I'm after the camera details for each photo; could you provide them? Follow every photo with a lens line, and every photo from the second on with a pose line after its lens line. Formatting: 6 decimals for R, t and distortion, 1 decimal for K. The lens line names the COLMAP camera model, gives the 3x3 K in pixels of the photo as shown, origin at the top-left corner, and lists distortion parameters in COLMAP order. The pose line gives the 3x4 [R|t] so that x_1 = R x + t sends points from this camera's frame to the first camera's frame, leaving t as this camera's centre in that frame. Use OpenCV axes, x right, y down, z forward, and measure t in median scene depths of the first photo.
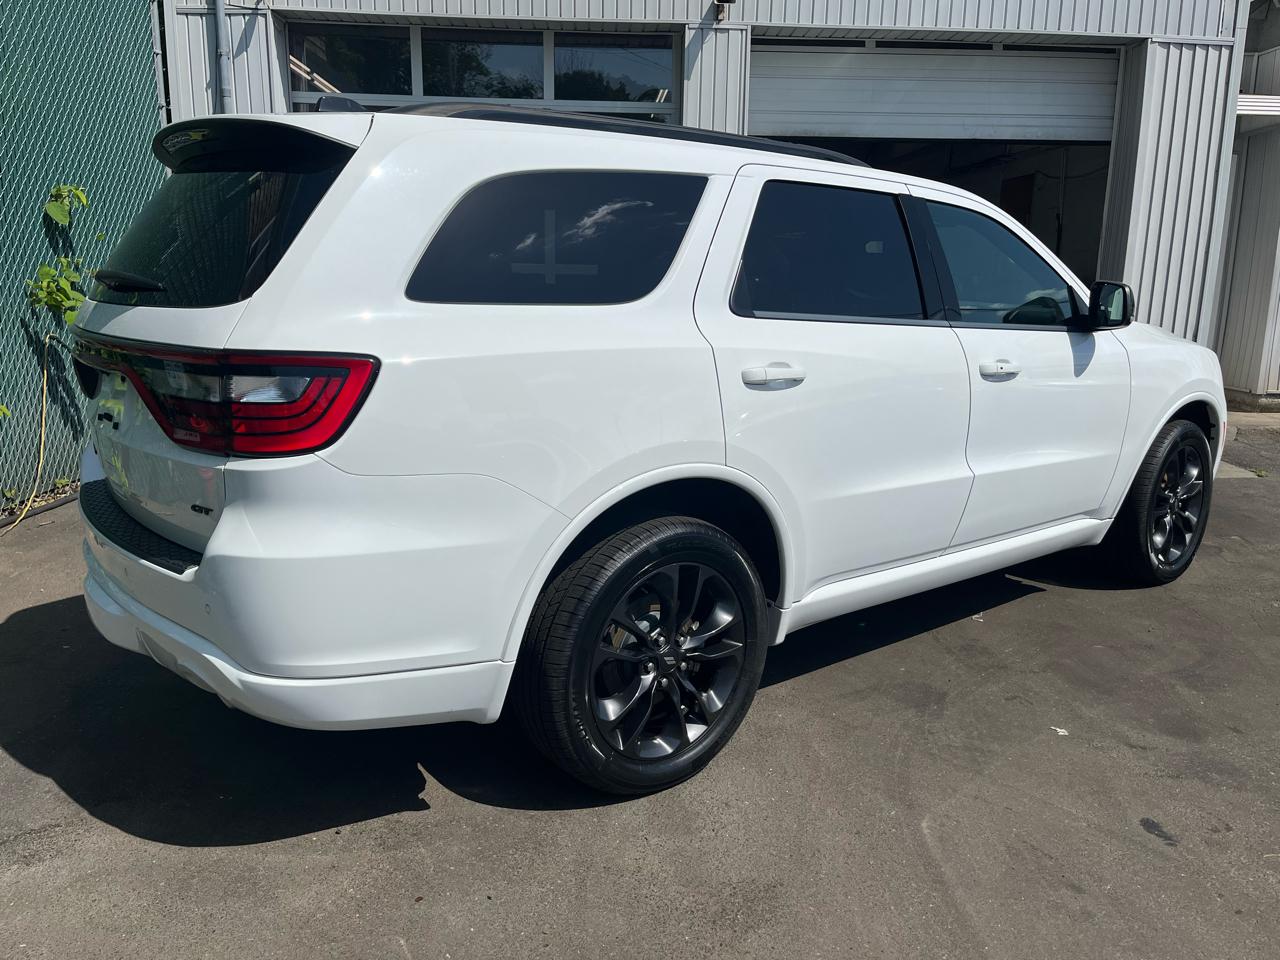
lens RADIAL K [[972.9, 0, 638.5], [0, 972.9, 482.4], [0, 0, 1]] dist [0.070225, -0.101560]
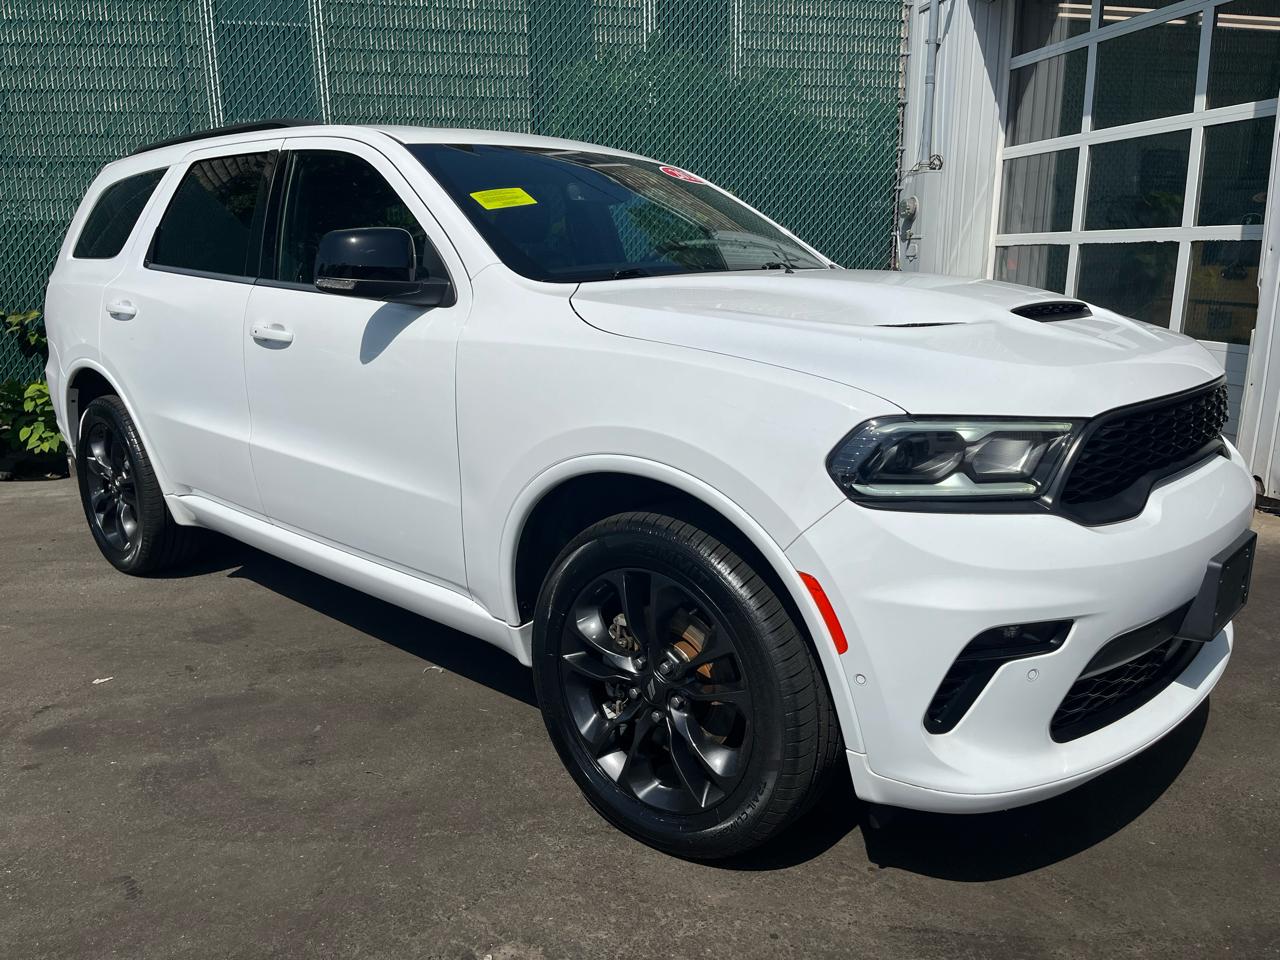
lens RADIAL K [[972.9, 0, 643.9], [0, 972.9, 469.4], [0, 0, 1]] dist [0.070225, -0.101560]
pose [[0.118253, 0.196487, -0.973350, 0.778391], [-0.202249, 0.964445, 0.170118, -0.135343], [0.972168, 0.176743, 0.153788, 0.749913]]
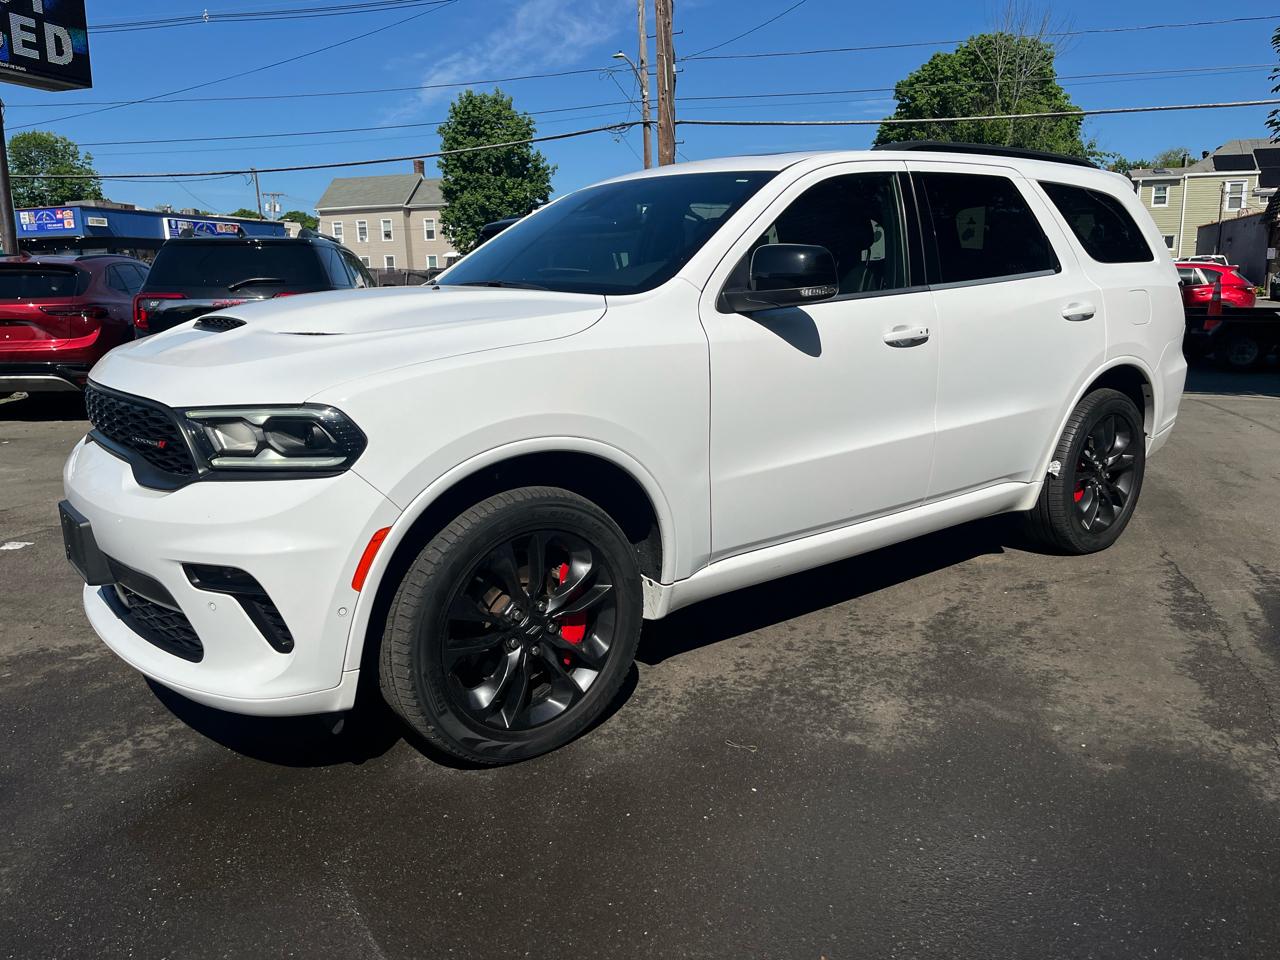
lens RADIAL K [[972.9, 0, 641.1], [0, 972.9, 483.0], [0, 0, 1]] dist [0.070225, -0.101560]
pose [[0.998594, -0.021912, -0.048267, 0.109281], [0.021599, 0.999742, -0.006992, 0.013244], [0.048408, 0.005939, 0.998810, 0.043296]]
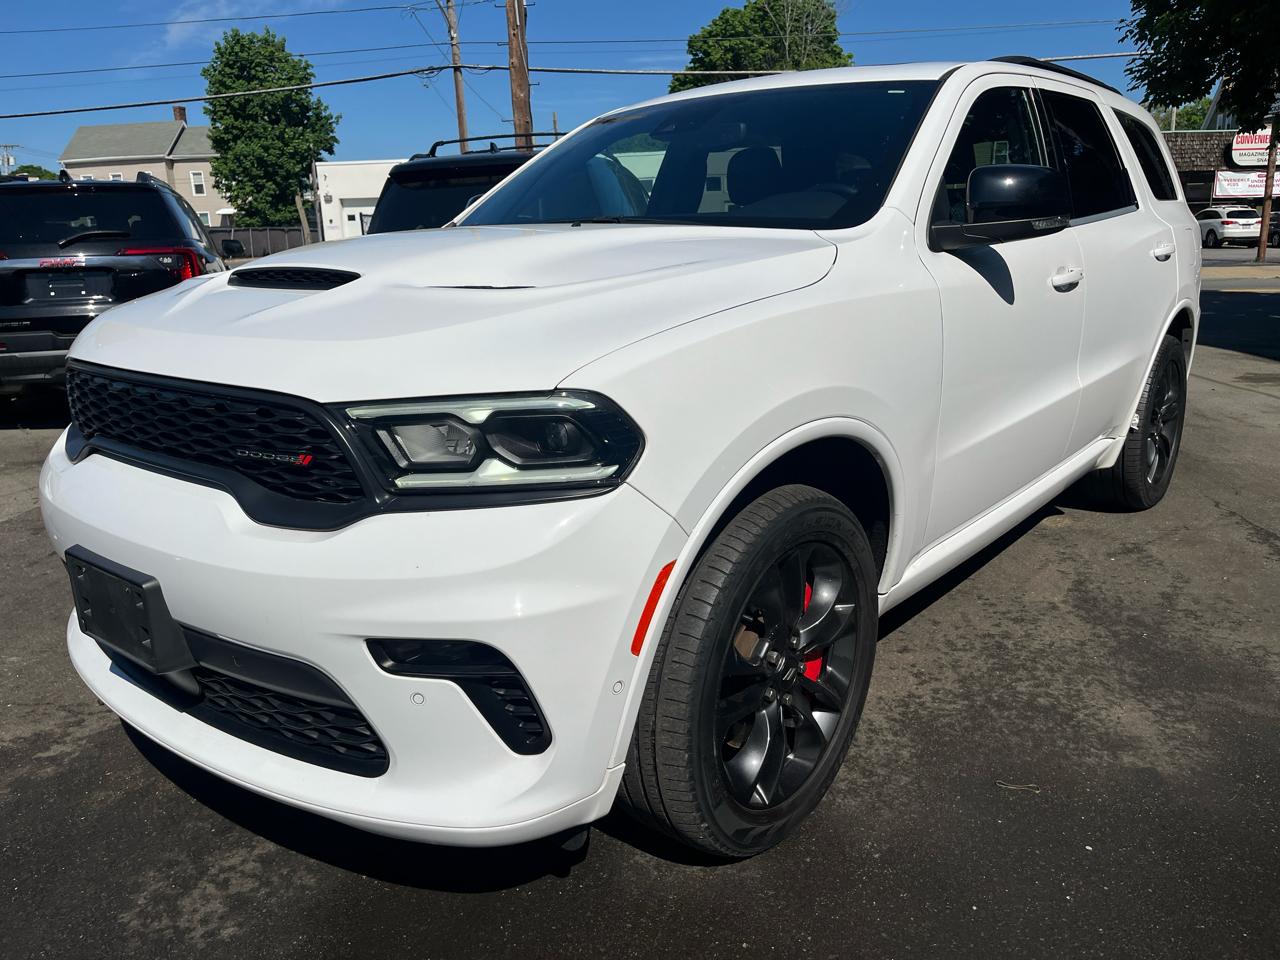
lens RADIAL K [[972.9, 0, 646.8], [0, 972.9, 489.8], [0, 0, 1]] dist [0.070225, -0.101560]
pose [[0.984453, -0.081960, 0.155356, -0.060780], [0.075049, 0.995933, 0.049849, -0.008275], [-0.158810, -0.037415, 0.986600, 0.163235]]
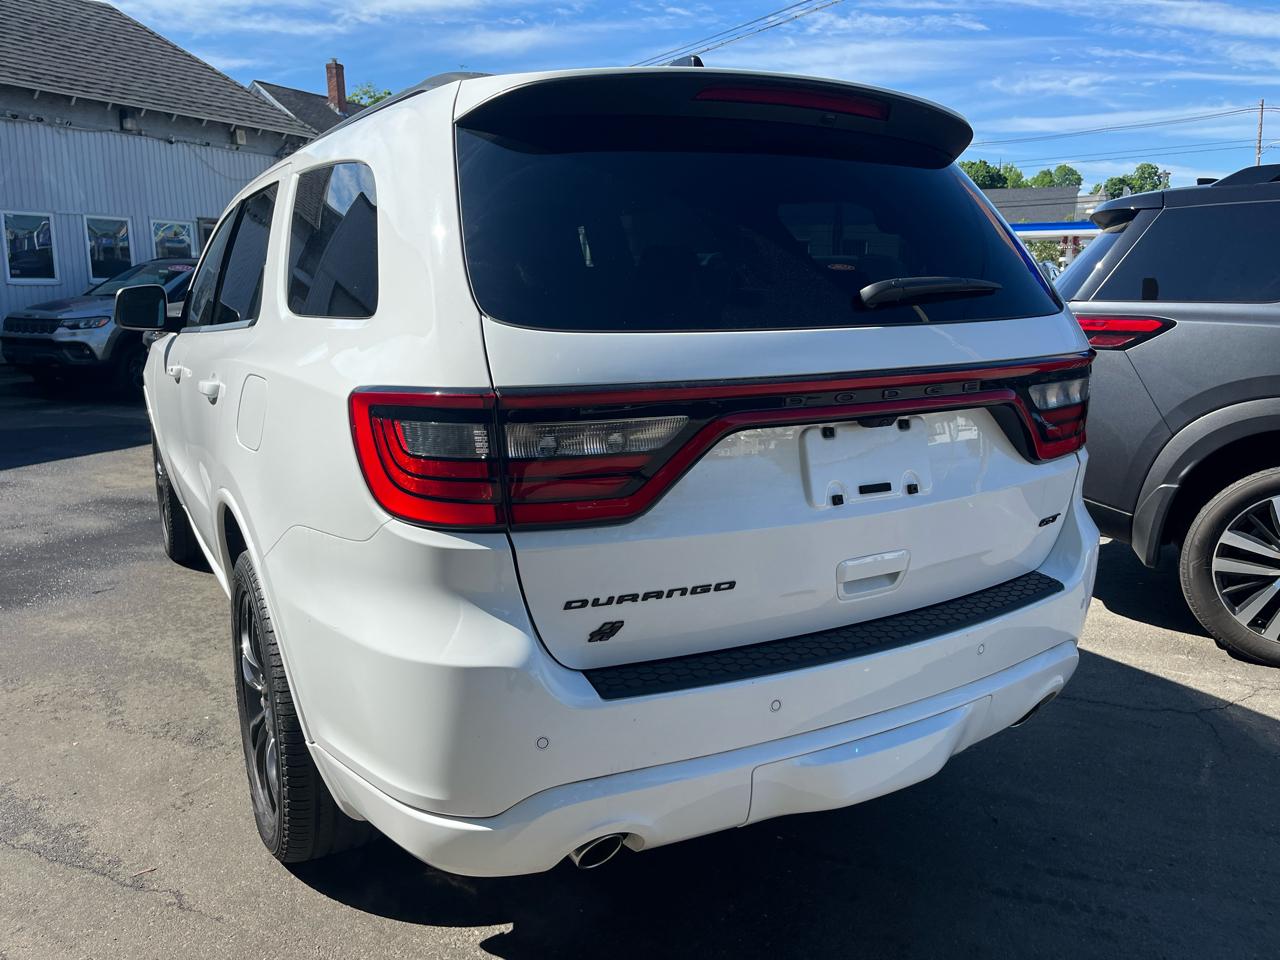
lens RADIAL K [[972.9, 0, 648.5], [0, 972.9, 476.1], [0, 0, 1]] dist [0.070225, -0.101560]
pose [[-0.191992, 0.175411, -0.965593, 0.781257], [-0.206481, 0.954654, 0.214479, -0.203631], [0.959429, 0.240555, -0.147067, 1.017412]]
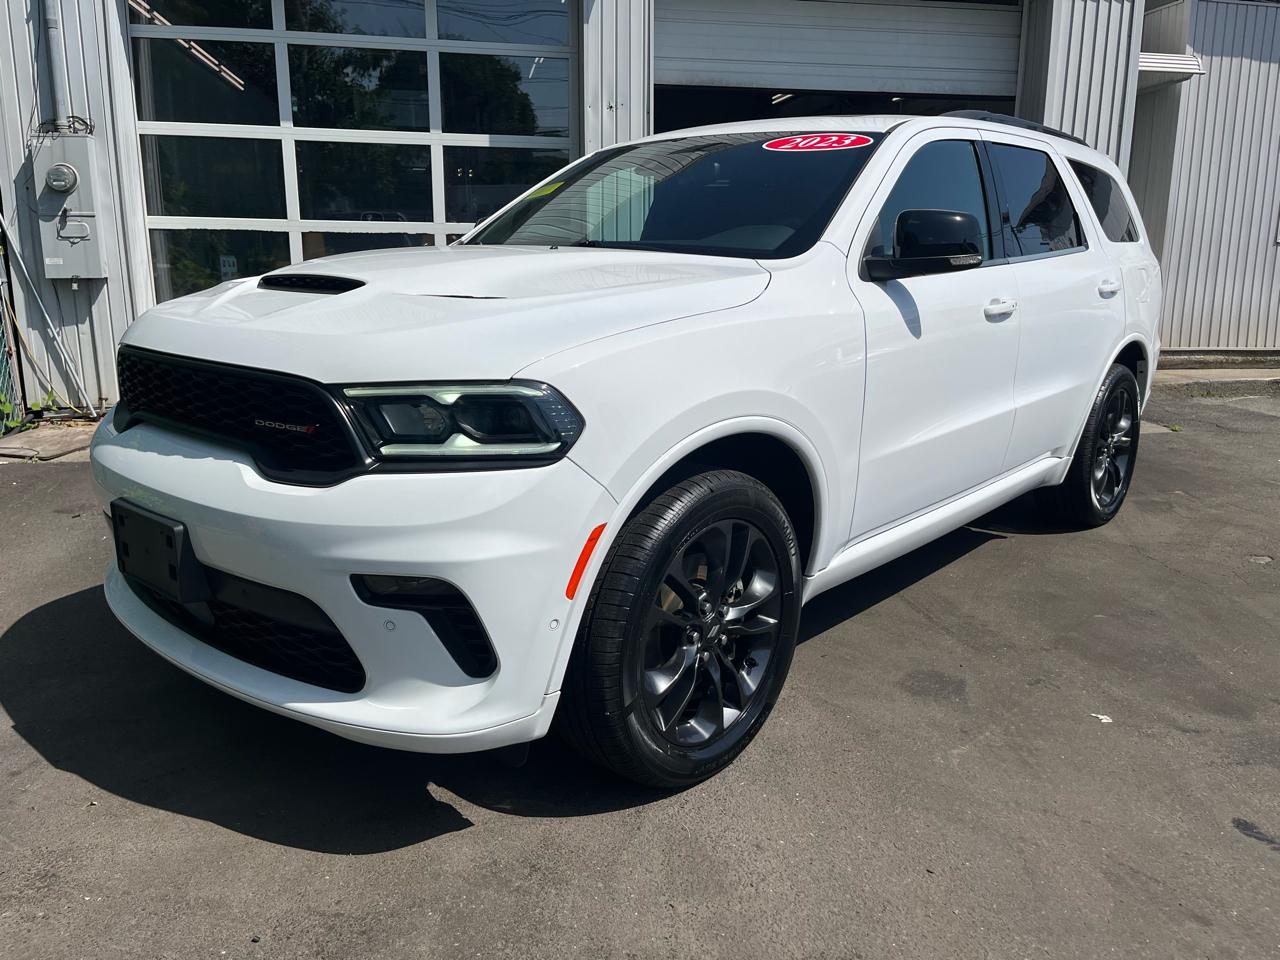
lens RADIAL K [[972.9, 0, 648.1], [0, 972.9, 470.9], [0, 0, 1]] dist [0.070225, -0.101560]
pose [[0.989912, -0.037489, 0.136634, -0.042622], [0.036365, 0.999281, 0.010719, 0.004764], [-0.136937, -0.005642, 0.990564, 0.097854]]
